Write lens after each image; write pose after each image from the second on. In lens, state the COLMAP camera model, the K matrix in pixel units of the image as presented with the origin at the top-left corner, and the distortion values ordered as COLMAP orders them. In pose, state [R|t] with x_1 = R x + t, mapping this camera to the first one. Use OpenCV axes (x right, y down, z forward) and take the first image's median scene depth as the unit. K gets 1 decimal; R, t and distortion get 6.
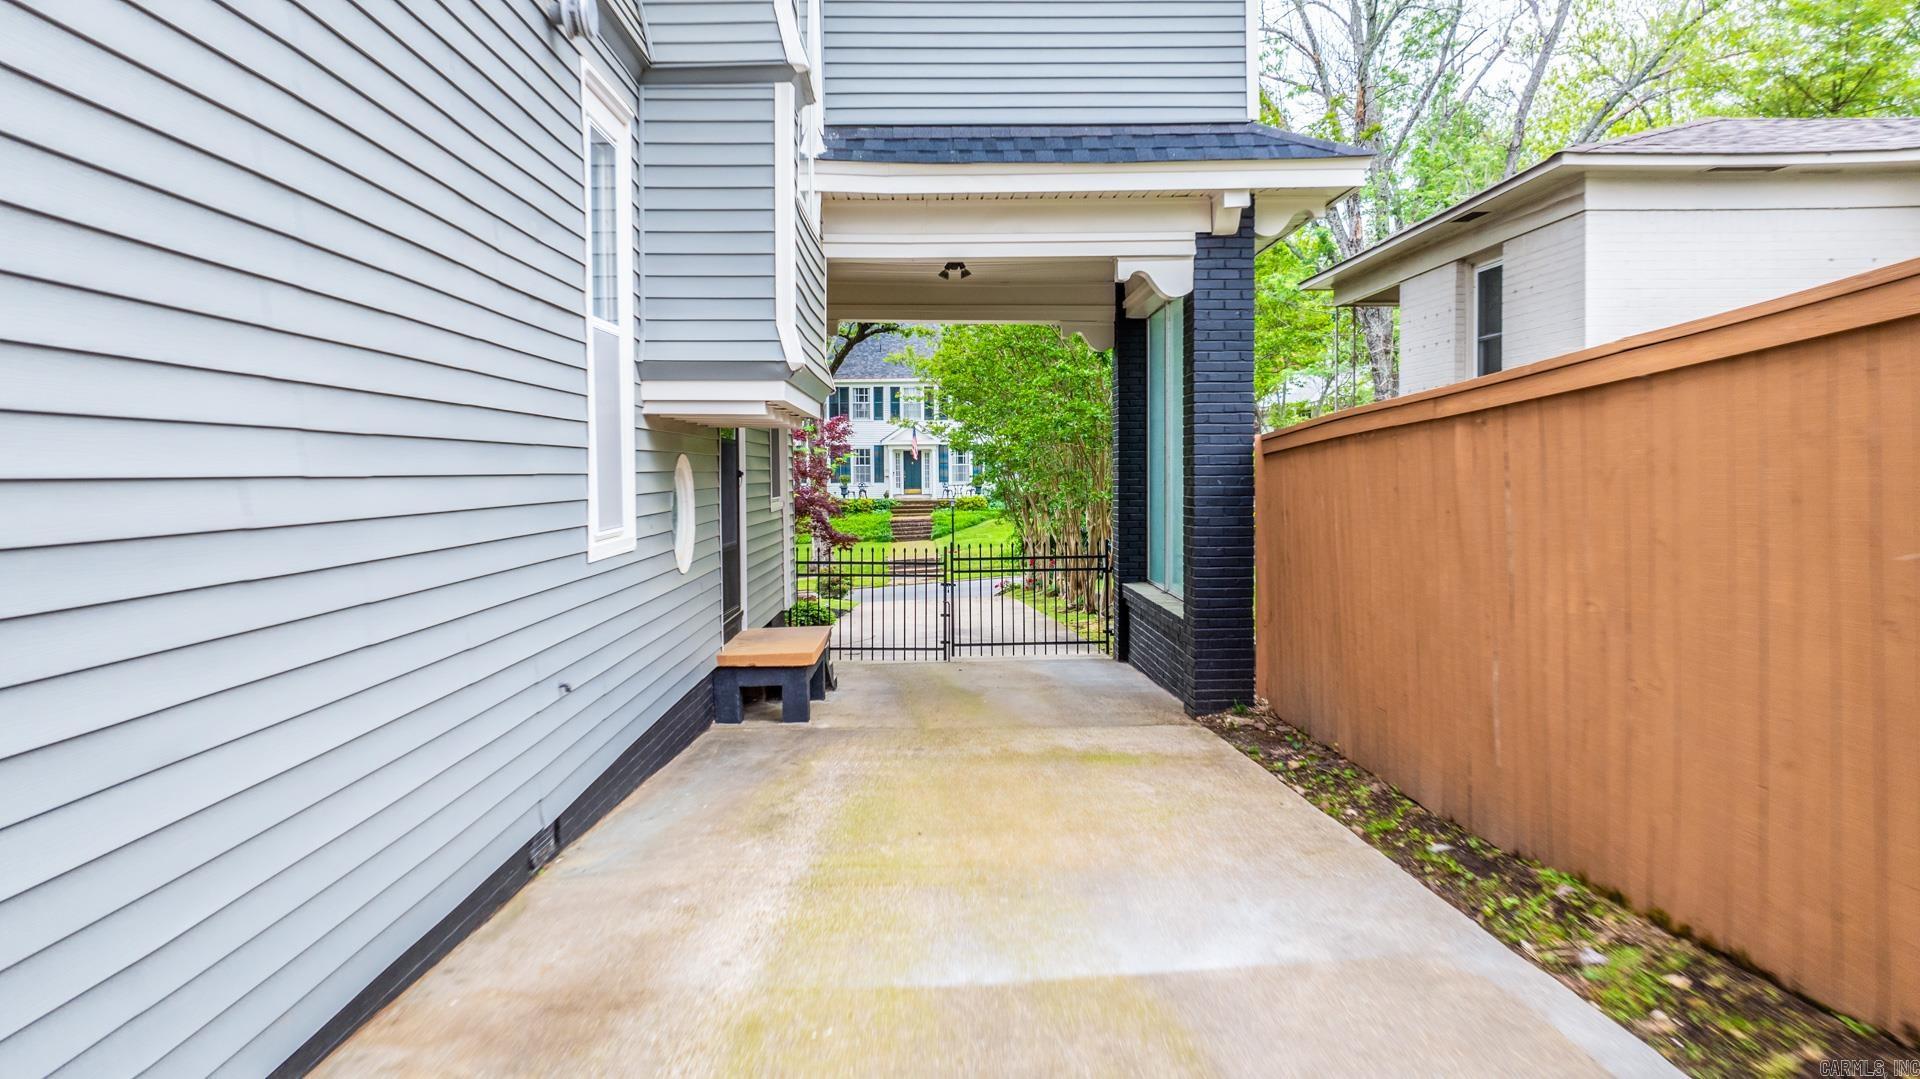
lens RADIAL K [[1391.4, 0, 952.5], [0, 1391.4, 535.0], [0, 0, 1]] dist [-0.065873, 0.097704]
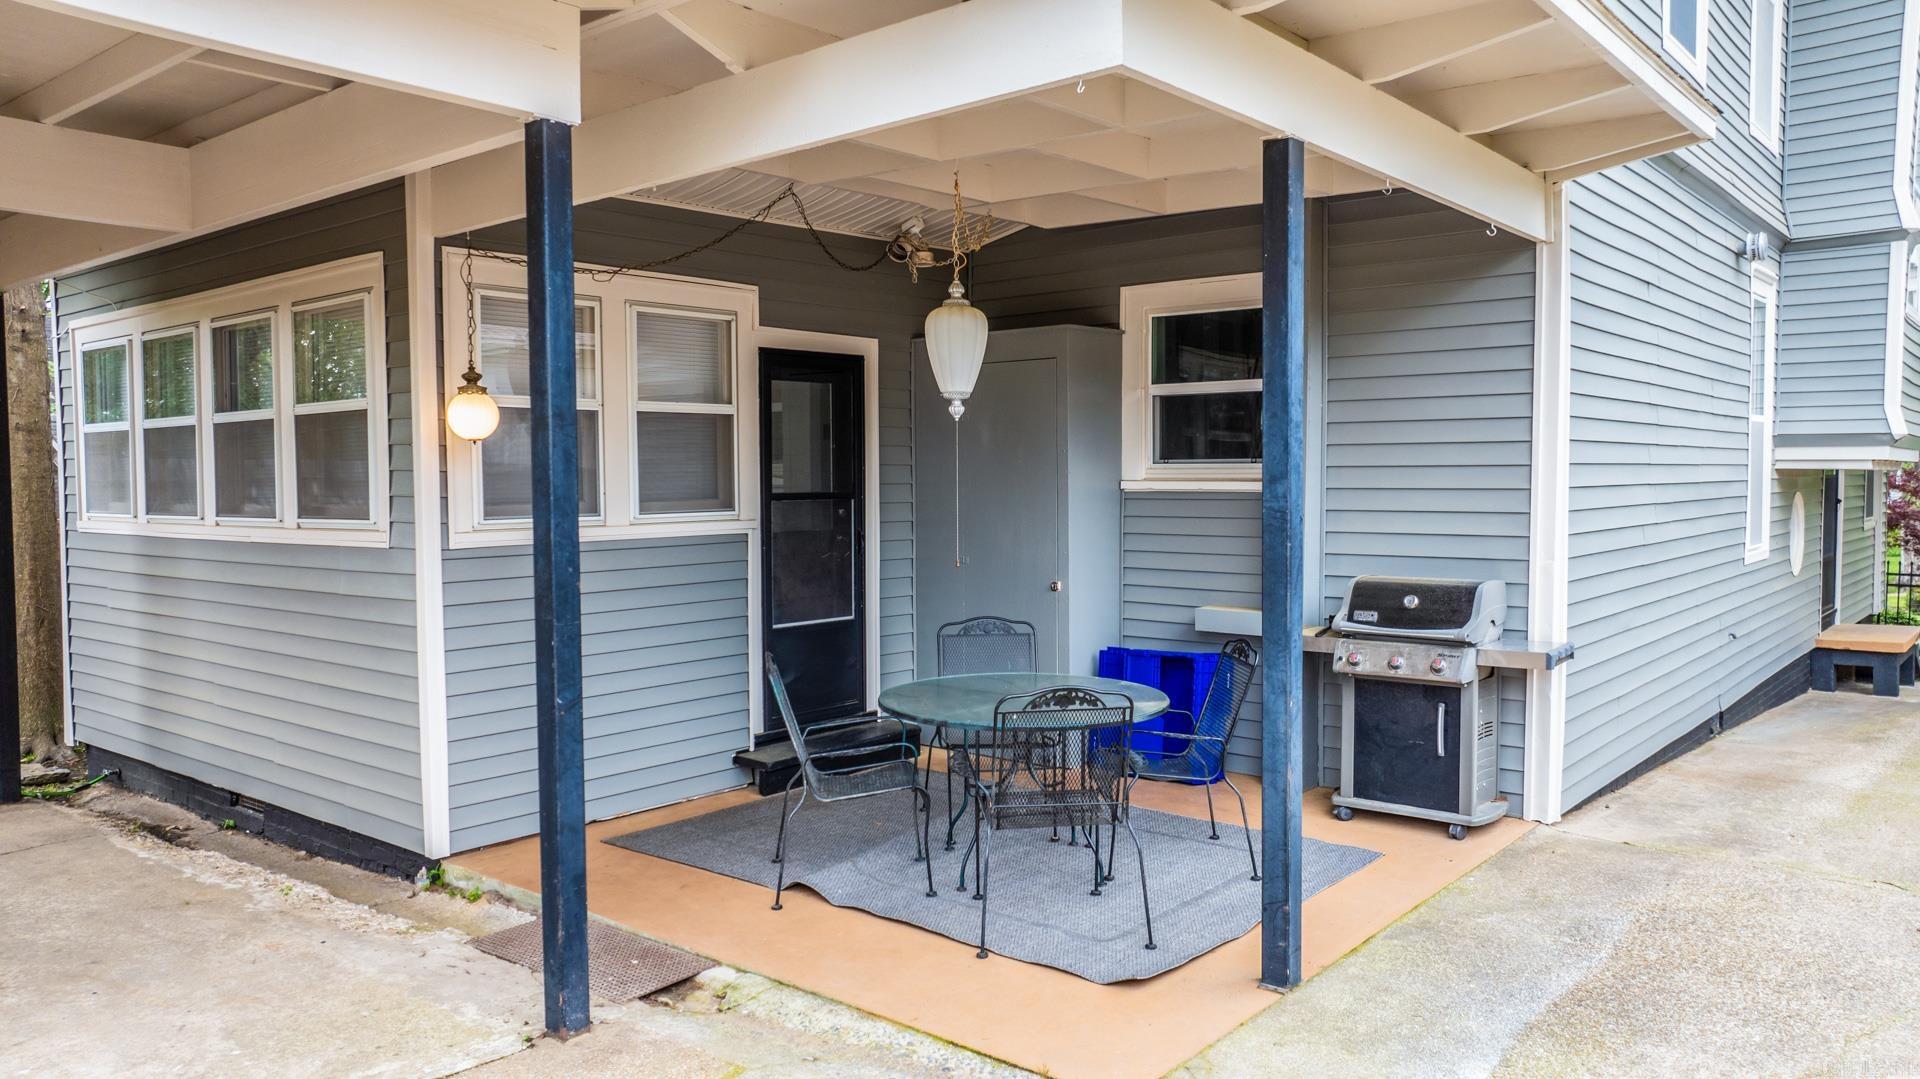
lens RADIAL K [[1391.4, 0, 952.5], [0, 1391.4, 535.0], [0, 0, 1]] dist [-0.065873, 0.097704]
pose [[0.762623, 0.033788, -0.645960, 0.060162], [-0.031958, 0.999383, 0.014544, -0.007336], [0.646053, 0.009552, 0.763232, -0.670842]]
